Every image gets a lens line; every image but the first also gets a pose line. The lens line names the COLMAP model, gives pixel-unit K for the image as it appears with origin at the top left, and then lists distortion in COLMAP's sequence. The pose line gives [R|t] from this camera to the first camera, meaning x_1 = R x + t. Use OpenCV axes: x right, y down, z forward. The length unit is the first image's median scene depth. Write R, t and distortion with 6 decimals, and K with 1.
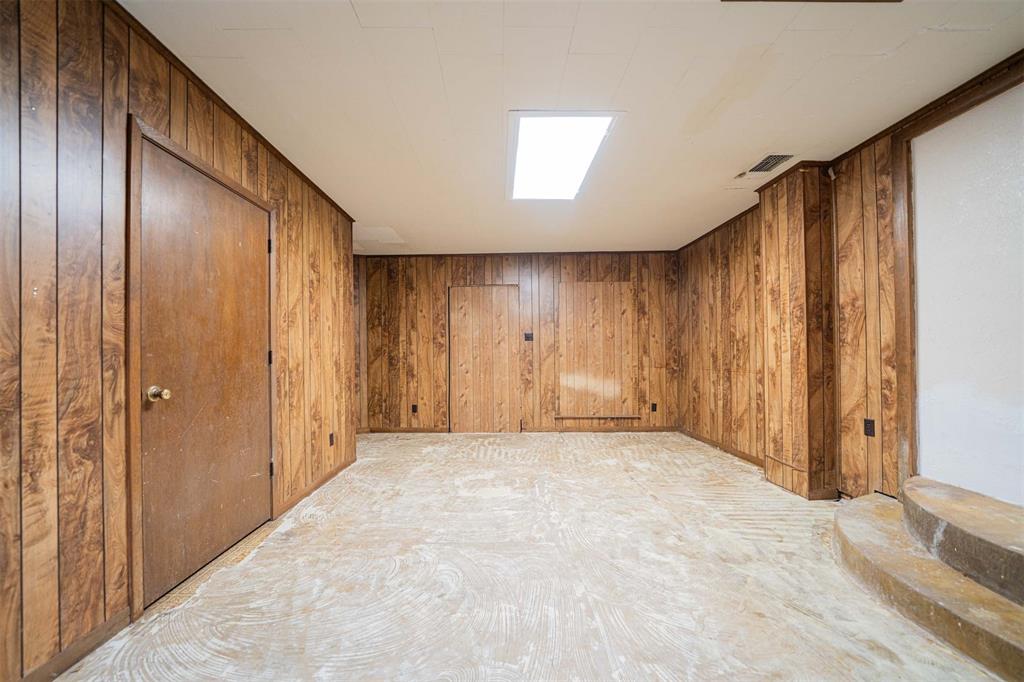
lens RADIAL K [[387.5, 0, 511.1], [0, 387.5, 344.7], [0, 0, 1]] dist [-0.004442, -0.000098]
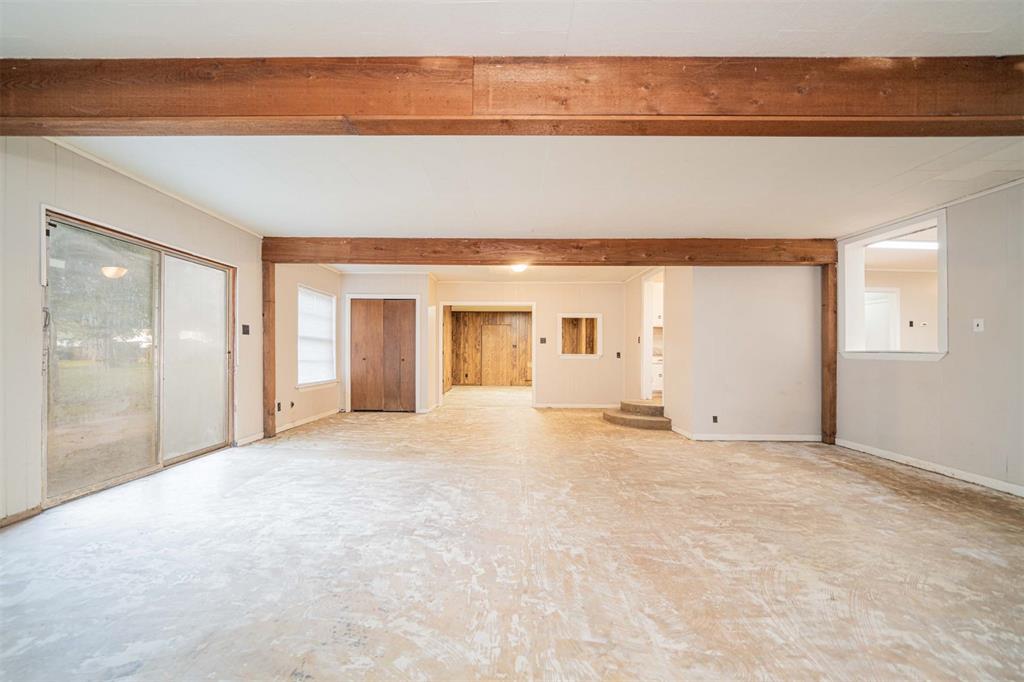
lens RADIAL K [[387.5, 0, 510.2], [0, 387.5, 350.1], [0, 0, 1]] dist [-0.004442, -0.000098]
pose [[0.999570, 0.015515, -0.024871, 0.077787], [-0.015394, 0.999869, 0.005032, -0.008697], [0.024946, -0.004647, 0.999678, -1.386467]]
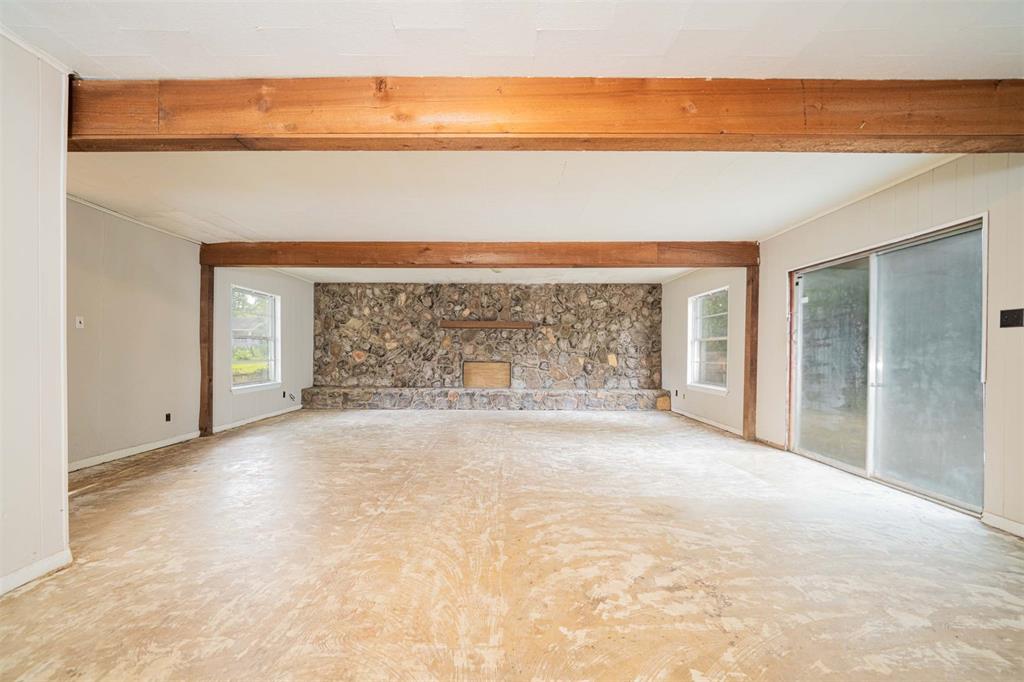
lens RADIAL K [[387.5, 0, 511.2], [0, 387.5, 344.2], [0, 0, 1]] dist [-0.004442, -0.000098]
pose [[-0.999891, 0.001390, 0.014708, 0.027913], [0.000978, 0.999608, -0.027998, 0.014268], [-0.014742, -0.027980, -0.999500, 1.679788]]
